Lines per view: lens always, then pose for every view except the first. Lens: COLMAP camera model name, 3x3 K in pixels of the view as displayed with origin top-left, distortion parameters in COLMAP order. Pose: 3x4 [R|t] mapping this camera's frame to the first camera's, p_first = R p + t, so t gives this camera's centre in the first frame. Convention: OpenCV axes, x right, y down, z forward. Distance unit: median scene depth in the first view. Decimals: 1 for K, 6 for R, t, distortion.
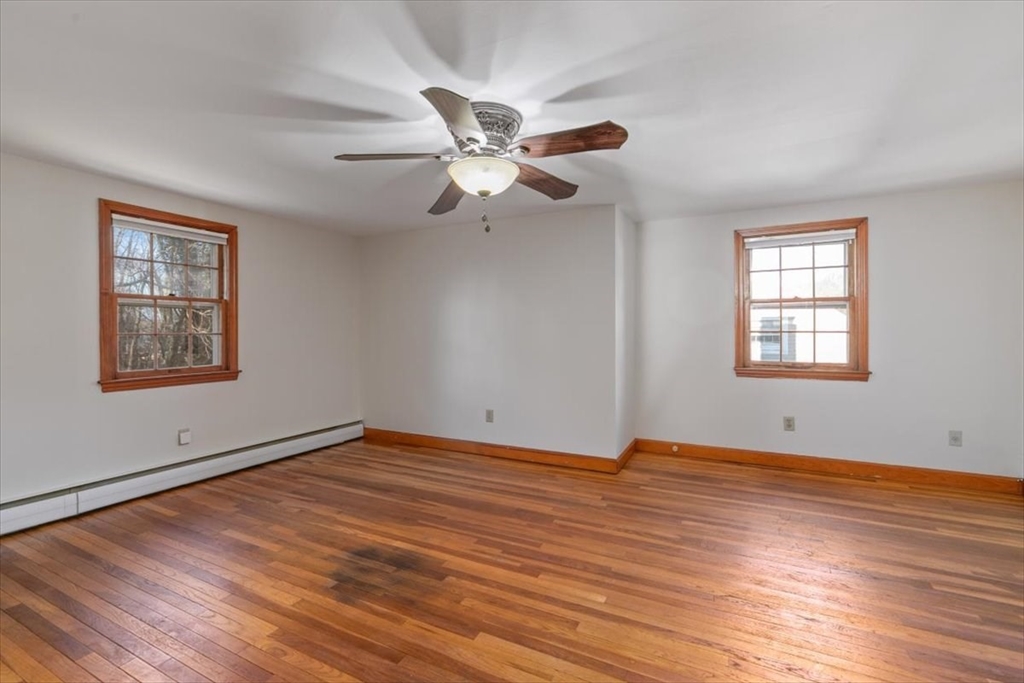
lens RADIAL K [[460.1, 0, 510.7], [0, 460.1, 330.4], [0, 0, 1]] dist [0.004943, -0.000671]
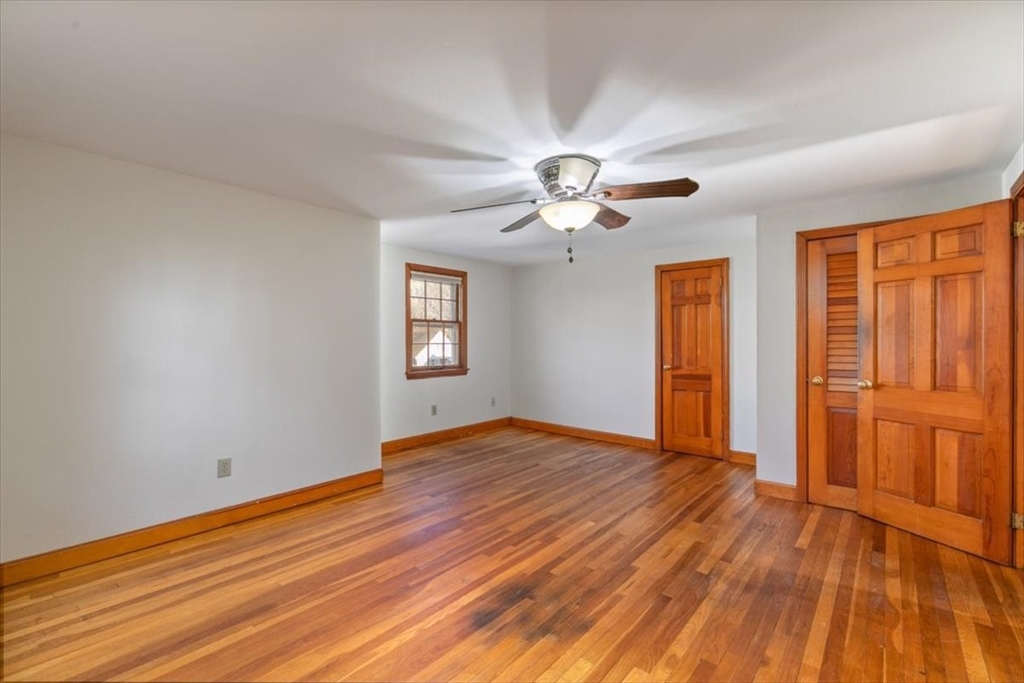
lens RADIAL K [[460.1, 0, 489.1], [0, 460.1, 342.7], [0, 0, 1]] dist [0.004943, -0.000671]
pose [[0.243307, -0.003392, 0.969943, -0.772500], [0.001507, 0.999994, 0.003119, -0.004411], [-0.969948, 0.000703, 0.243311, 0.556643]]
